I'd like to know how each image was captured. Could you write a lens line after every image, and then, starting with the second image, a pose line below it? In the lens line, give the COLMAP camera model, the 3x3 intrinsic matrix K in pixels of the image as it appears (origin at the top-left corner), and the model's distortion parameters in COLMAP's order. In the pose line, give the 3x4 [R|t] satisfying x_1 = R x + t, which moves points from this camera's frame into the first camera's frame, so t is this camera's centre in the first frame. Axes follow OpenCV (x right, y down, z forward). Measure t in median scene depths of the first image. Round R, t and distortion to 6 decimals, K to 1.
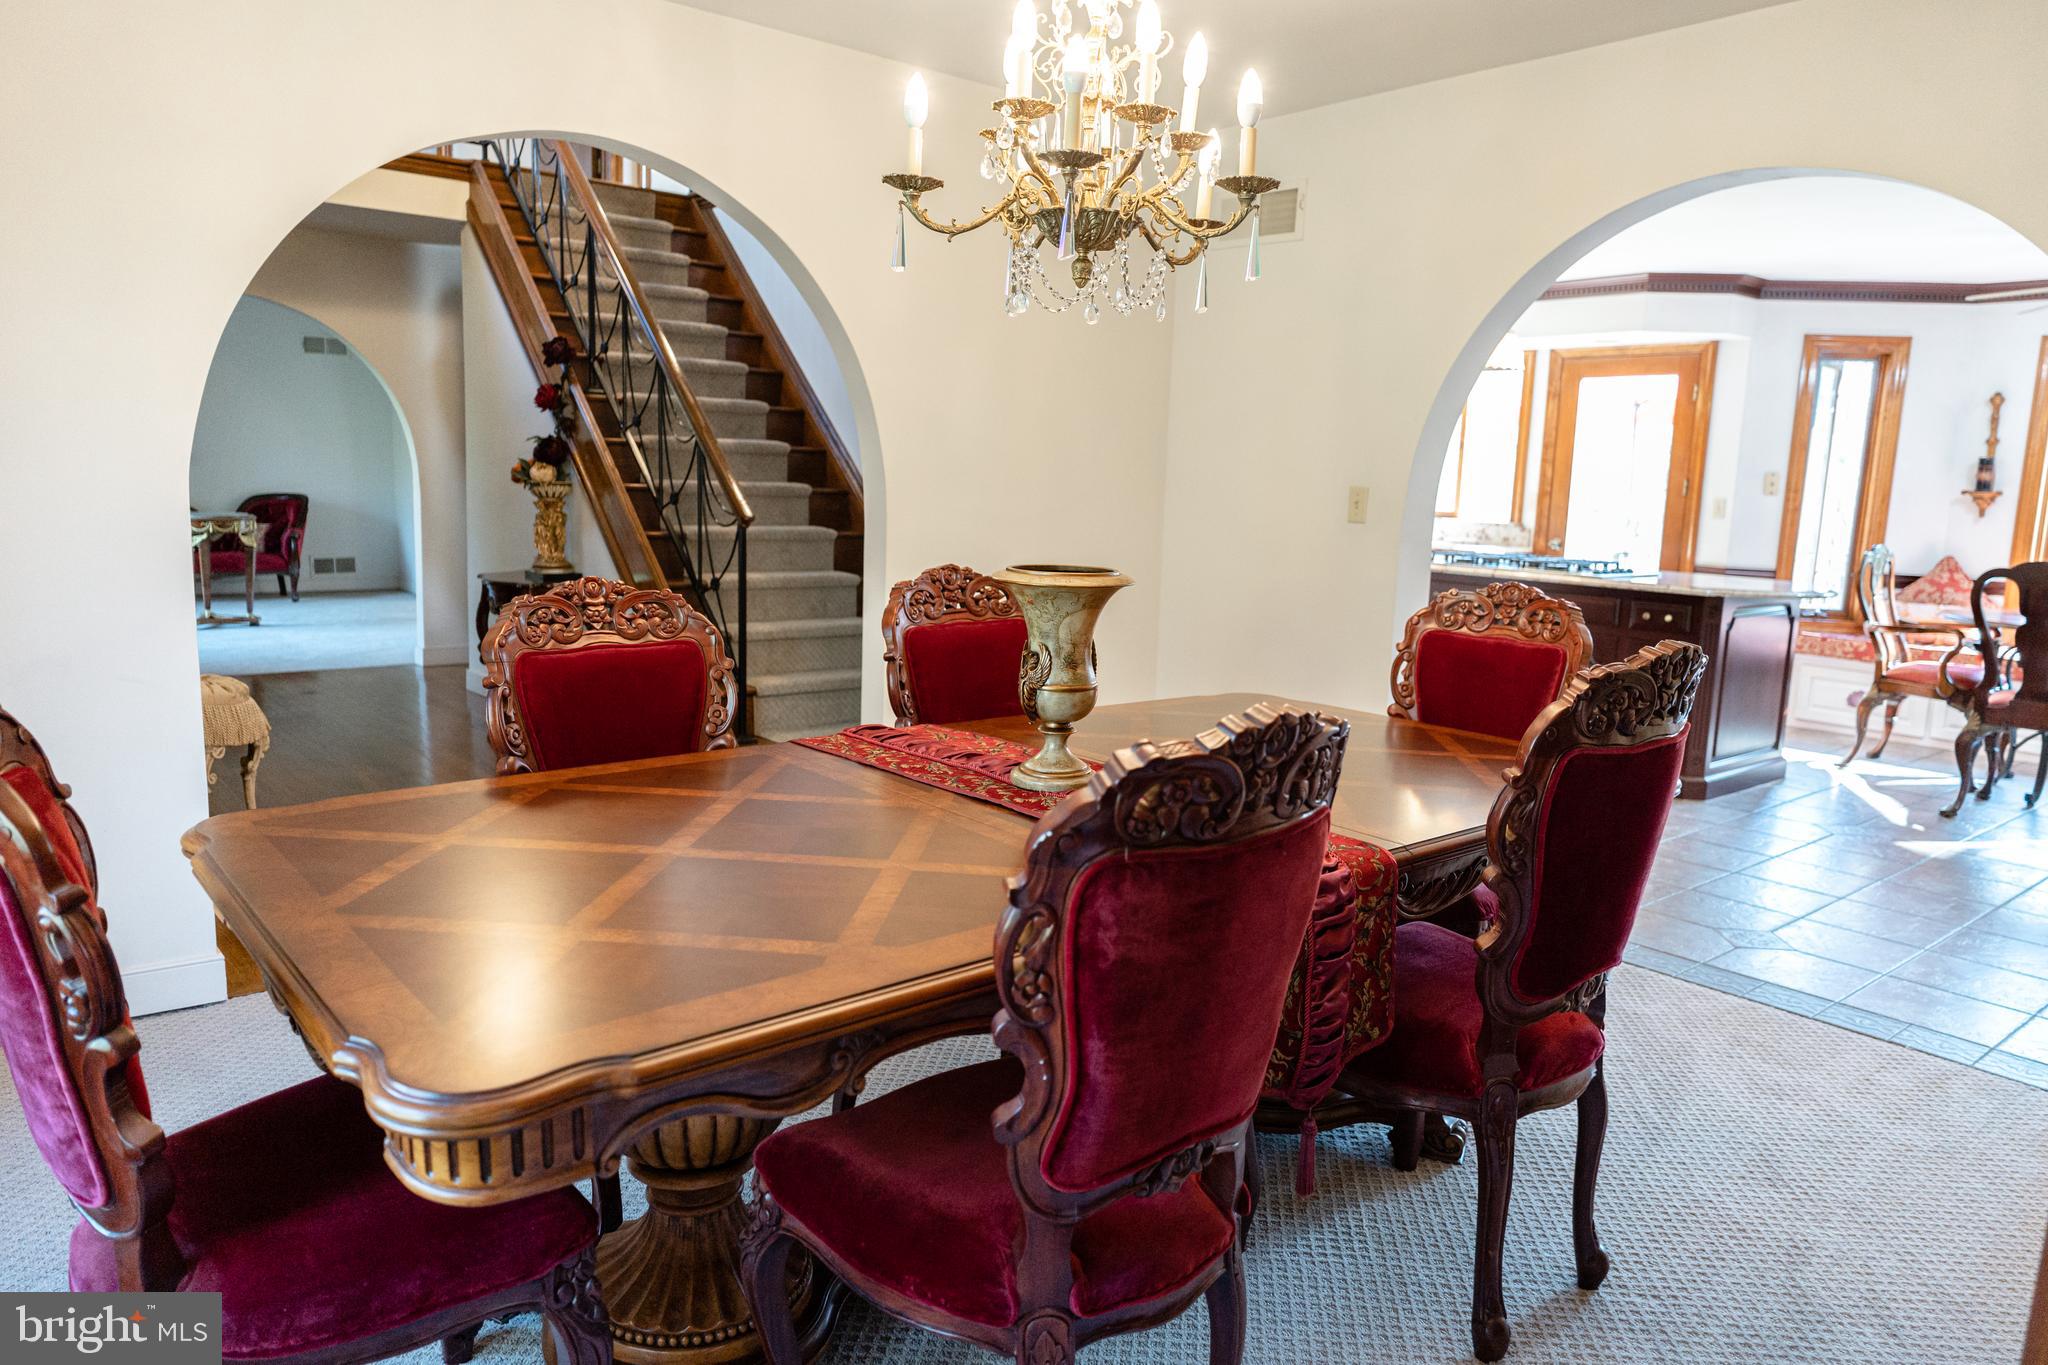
lens RADIAL K [[1382.4, 0, 1019.3], [0, 1382.4, 678.7], [0, 0, 1]] dist [-0.001121, 0.001271]
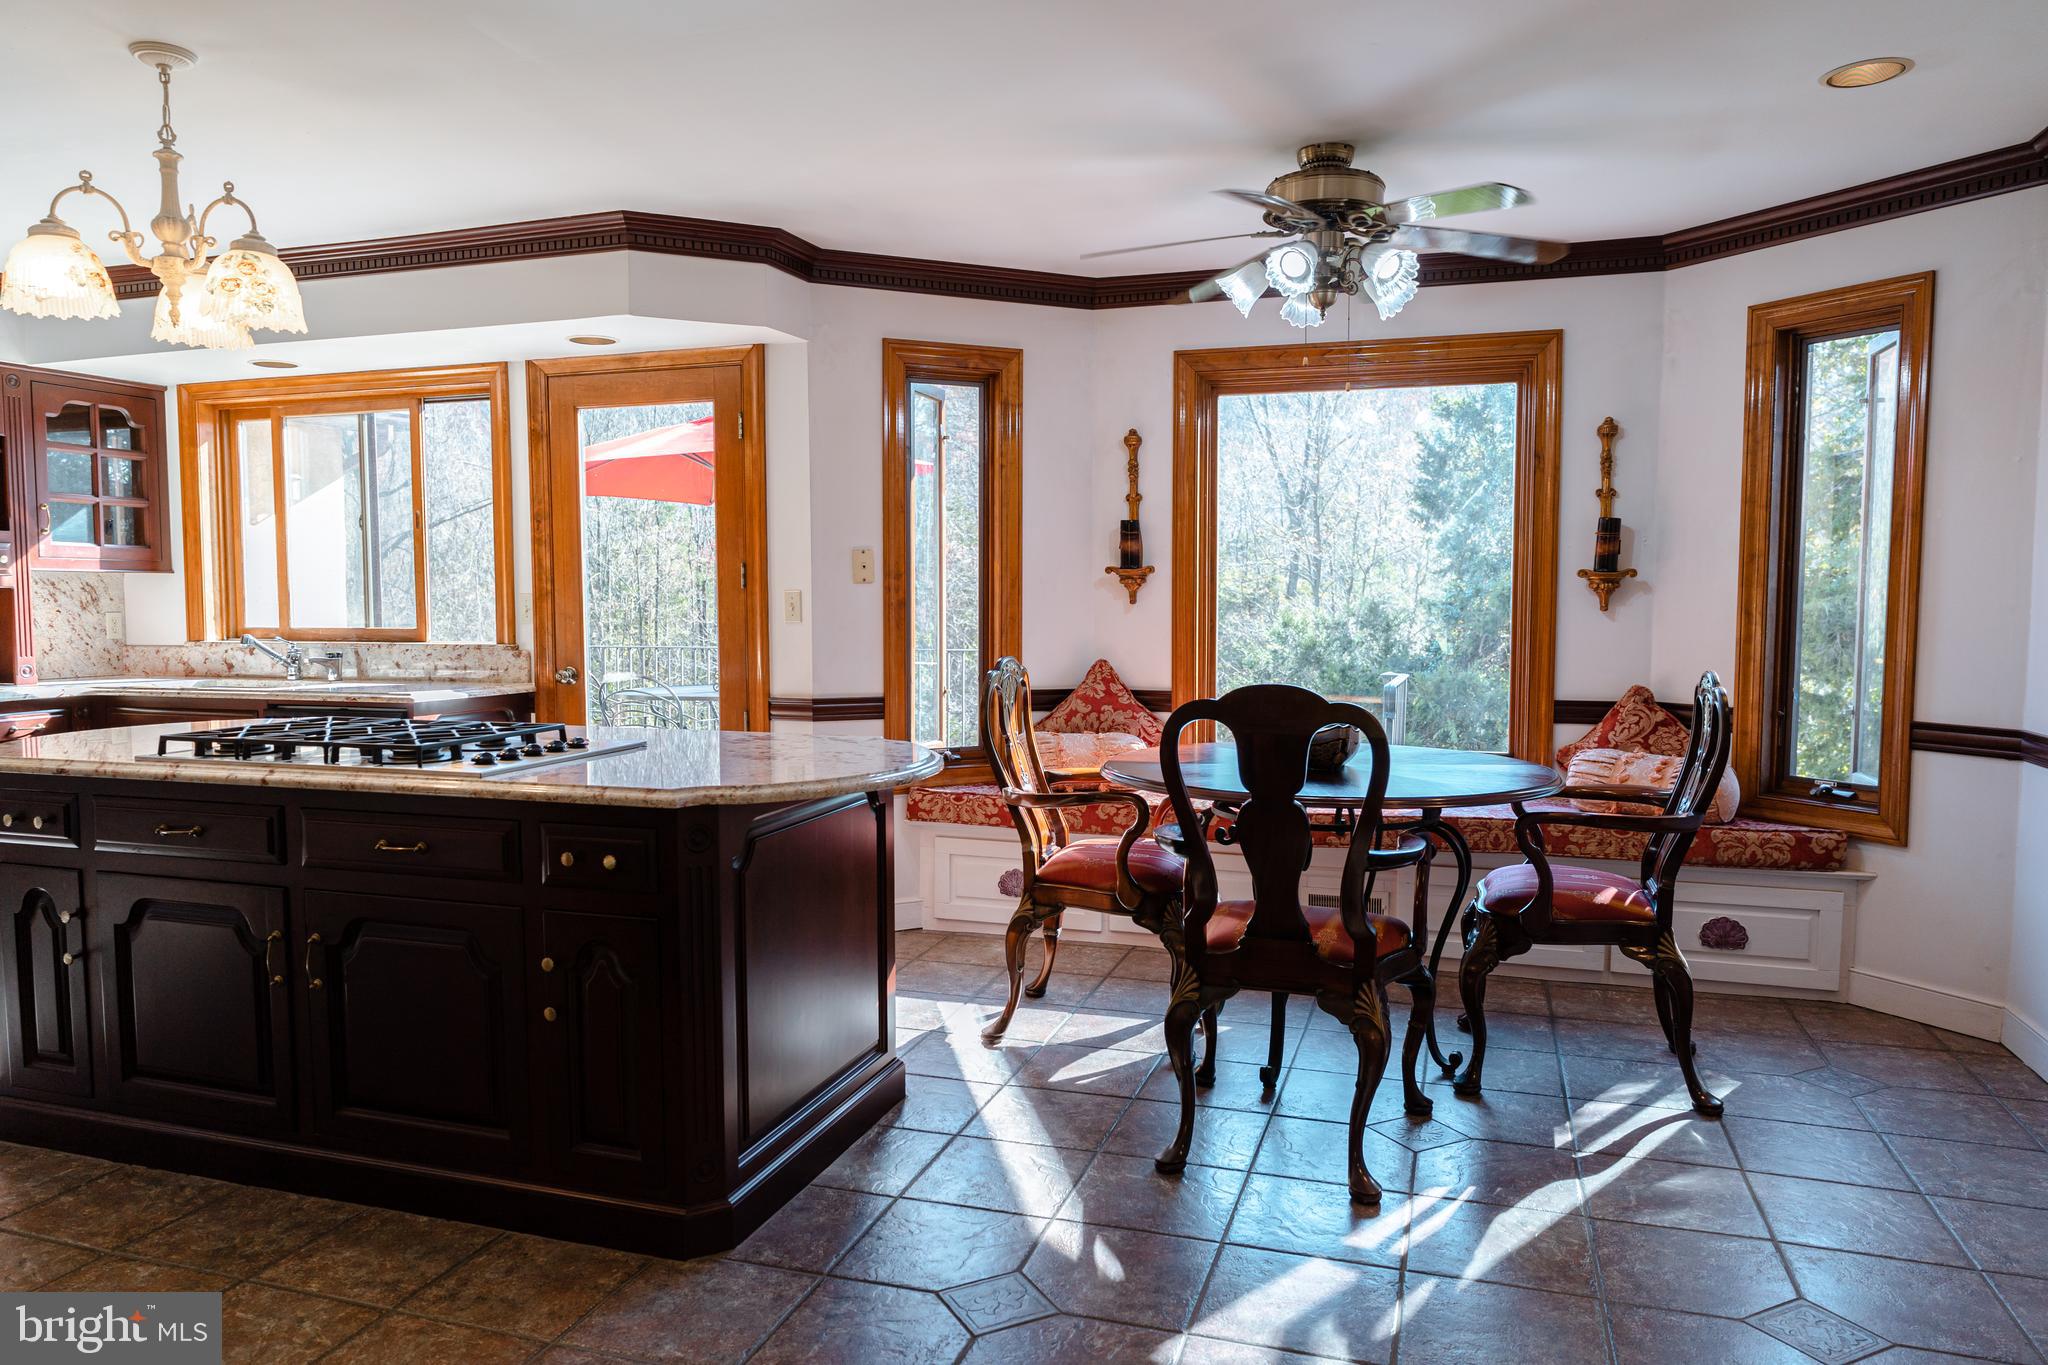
lens RADIAL K [[1382.4, 0, 1018.3], [0, 1382.4, 681.5], [0, 0, 1]] dist [-0.001121, 0.001271]
pose [[0.854330, -0.070444, 0.514934, 0.275550], [0.108822, 0.993056, -0.044695, -0.051423], [-0.508210, 0.094220, 0.856064, 0.423084]]
